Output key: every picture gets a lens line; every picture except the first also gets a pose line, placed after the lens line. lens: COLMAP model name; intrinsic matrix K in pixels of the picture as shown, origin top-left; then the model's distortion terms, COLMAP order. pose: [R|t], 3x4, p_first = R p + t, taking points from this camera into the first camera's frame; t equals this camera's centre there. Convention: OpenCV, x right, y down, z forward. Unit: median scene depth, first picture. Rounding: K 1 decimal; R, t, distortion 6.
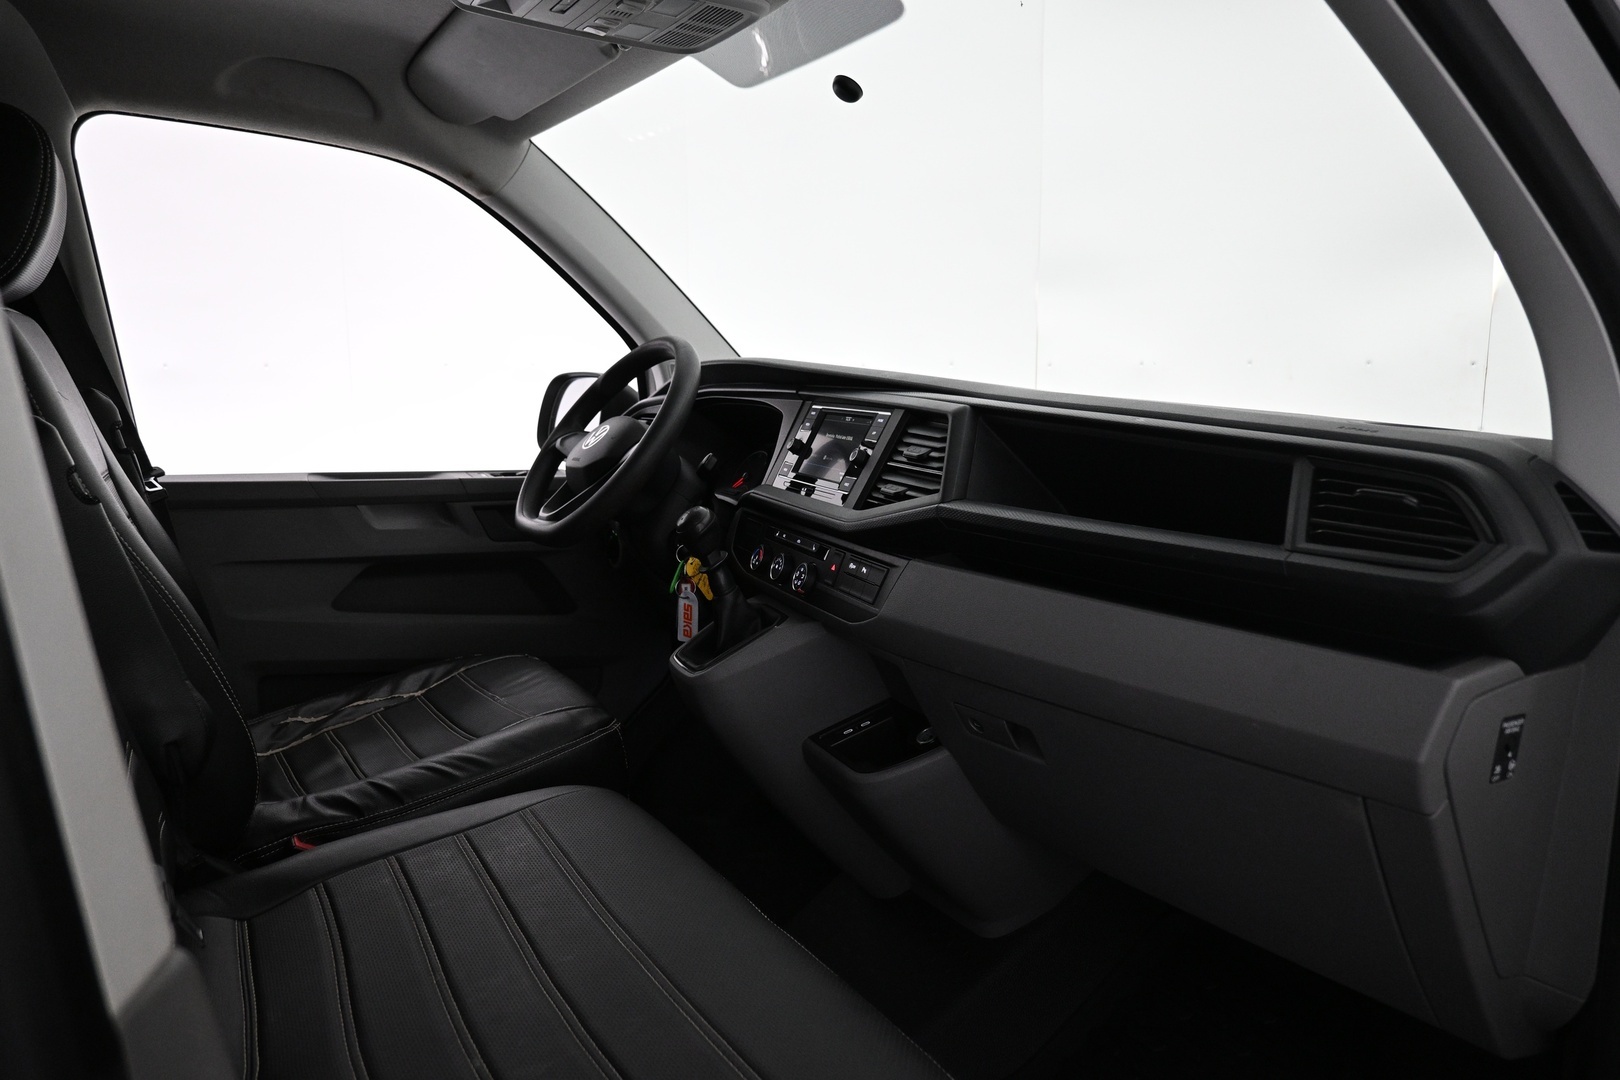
lens RADIAL K [[1098.9, 0, 812.2], [0, 1098.9, 542.7], [0, 0, 1]] dist [-0.003637, -0.005279]
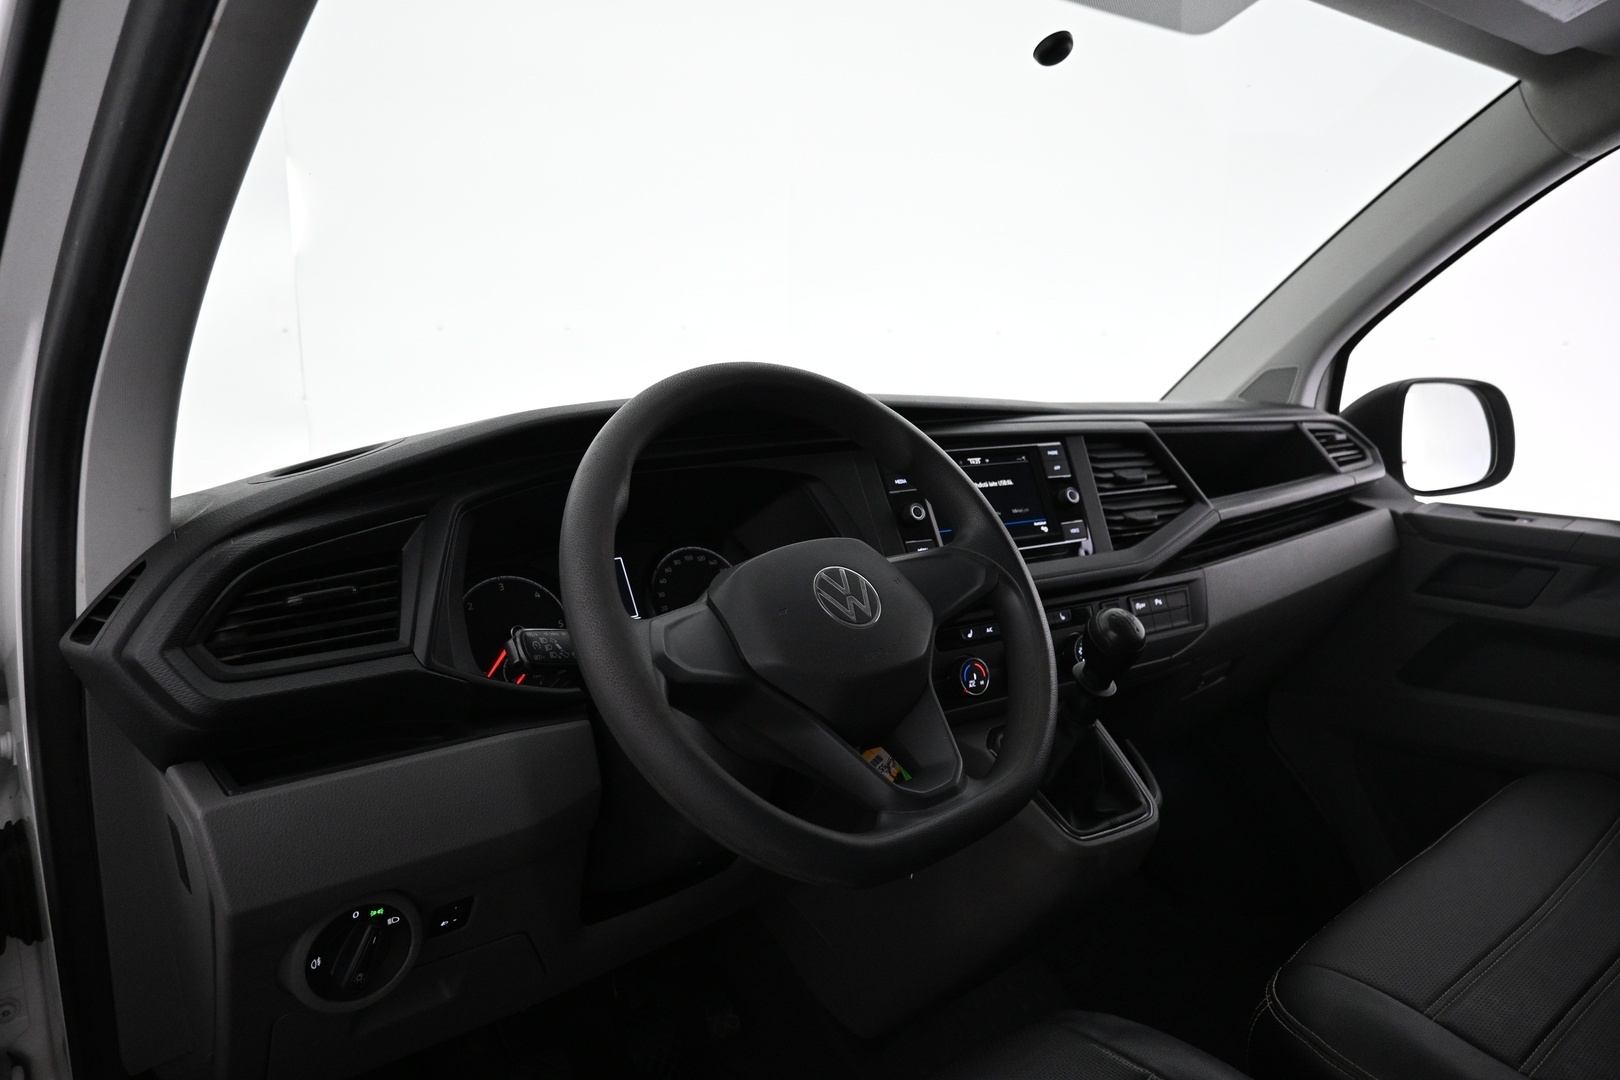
lens RADIAL K [[1098.9, 0, 811.5], [0, 1098.9, 541.7], [0, 0, 1]] dist [-0.003637, -0.005279]
pose [[-0.113210, -0.226664, 0.967371, -0.780159], [0.154633, 0.957747, 0.242506, -0.285038], [-0.981464, 0.177042, -0.073377, 1.260035]]
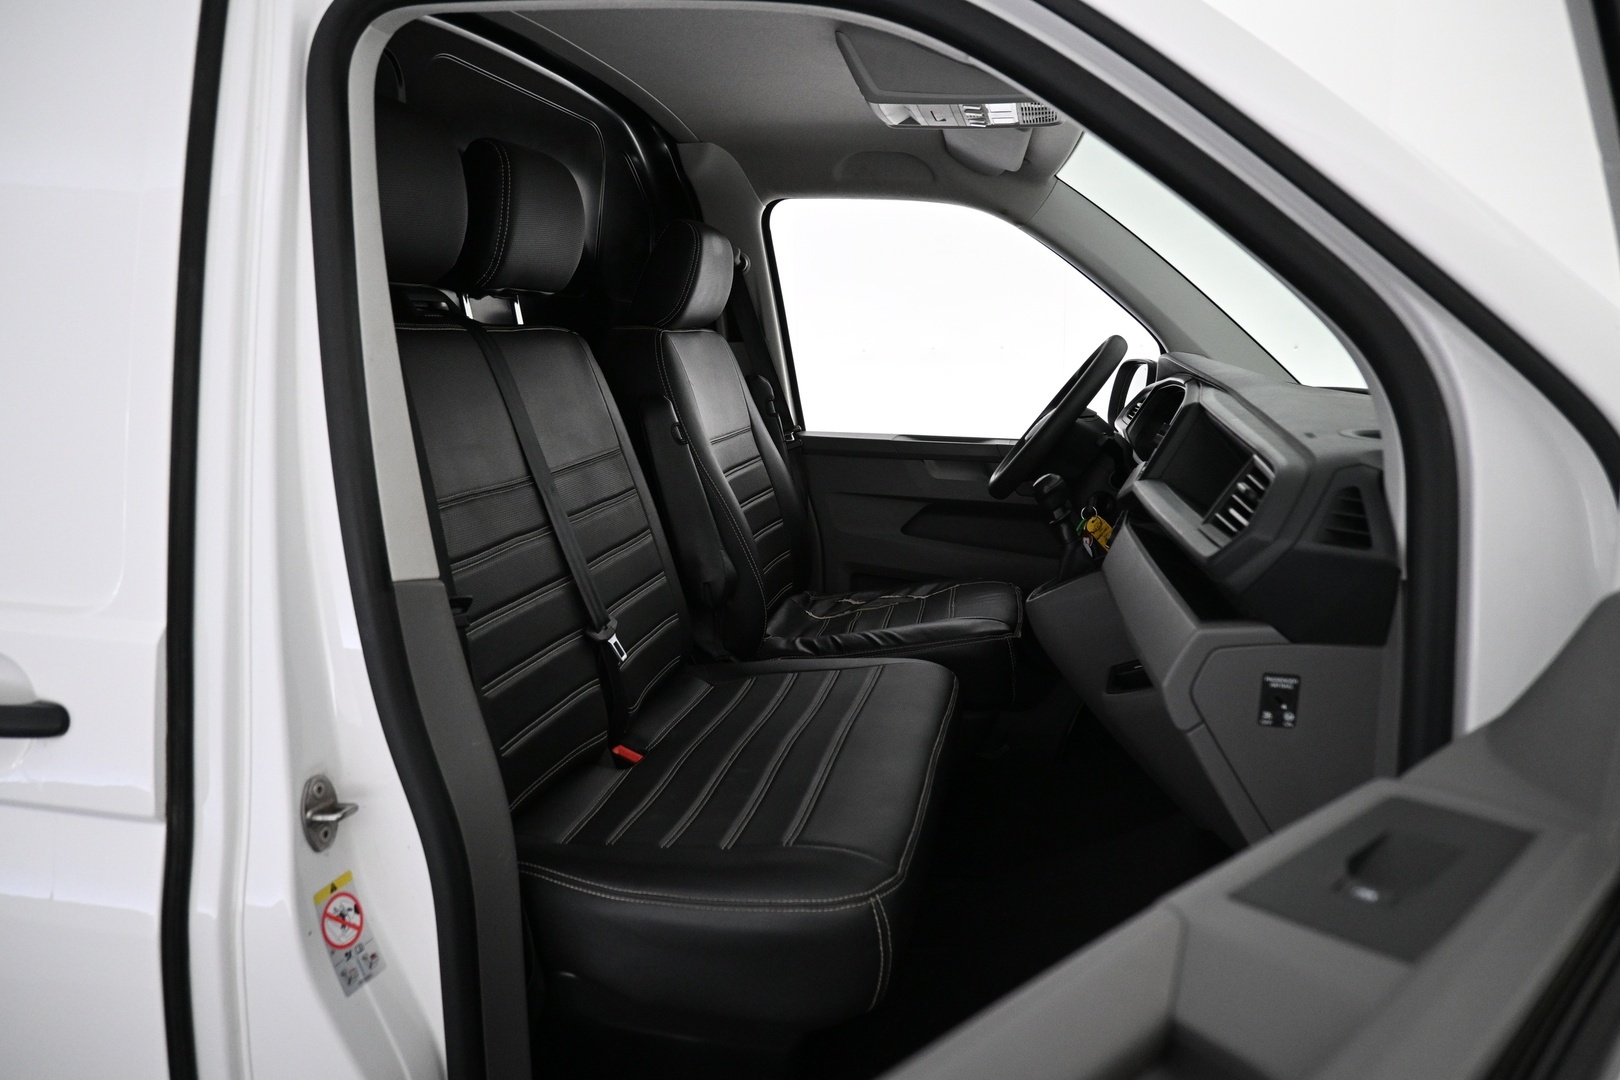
lens RADIAL K [[1098.9, 0, 805.8], [0, 1098.9, 539.0], [0, 0, 1]] dist [-0.003637, -0.005279]
pose [[0.723390, 0.111410, -0.681392, 0.510895], [-0.094310, 0.993590, 0.062333, -0.008443], [0.683968, 0.019171, 0.729260, -0.122296]]
